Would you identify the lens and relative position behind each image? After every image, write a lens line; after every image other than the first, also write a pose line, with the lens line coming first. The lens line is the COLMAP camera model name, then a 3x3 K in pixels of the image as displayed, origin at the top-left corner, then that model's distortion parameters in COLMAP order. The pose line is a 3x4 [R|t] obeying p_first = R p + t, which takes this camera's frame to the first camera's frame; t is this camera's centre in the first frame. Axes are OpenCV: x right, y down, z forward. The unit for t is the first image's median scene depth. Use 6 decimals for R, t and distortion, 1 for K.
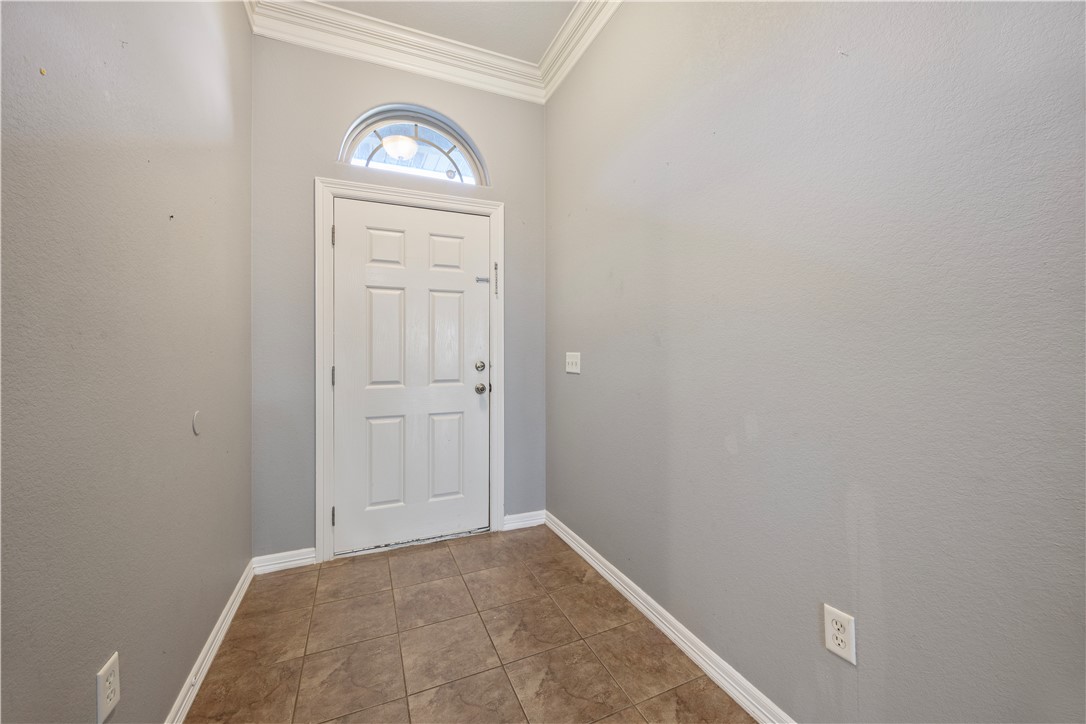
lens RADIAL K [[409.7, 0, 541.6], [0, 409.7, 352.4], [0, 0, 1]] dist [-0.003607, 0.000476]
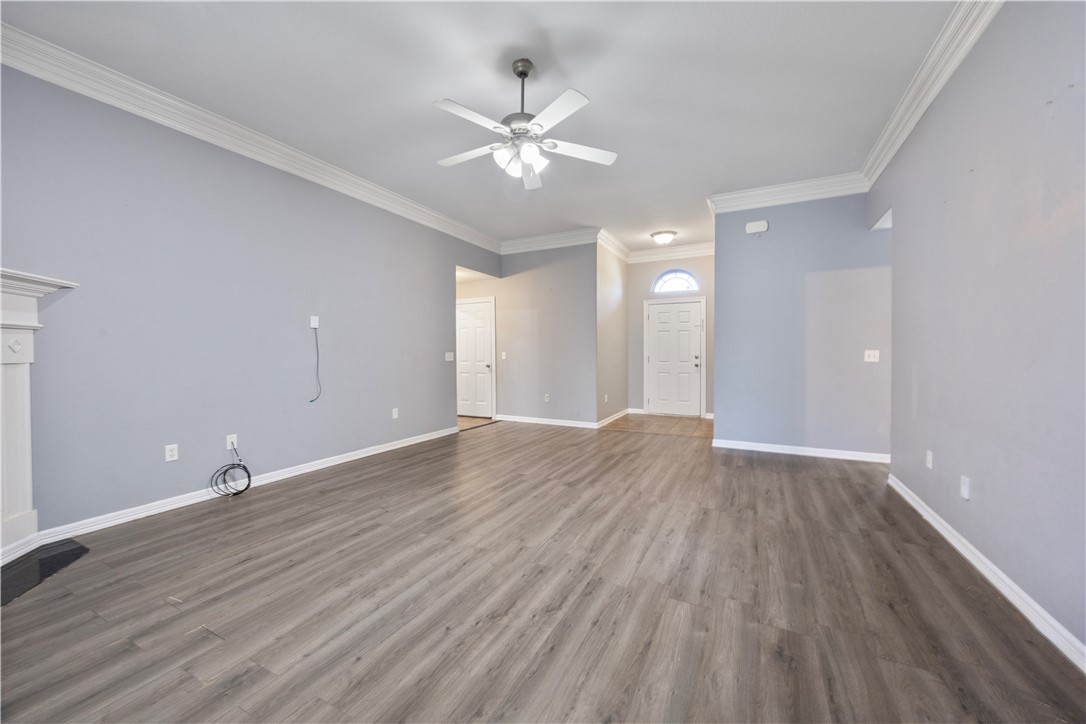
lens RADIAL K [[409.7, 0, 539.7], [0, 409.7, 357.7], [0, 0, 1]] dist [-0.003607, 0.000476]
pose [[0.641803, 0.013609, -0.766749, 1.284243], [0.006064, 0.999721, 0.022819, -0.030828], [0.766846, -0.019295, 0.641541, -1.577587]]
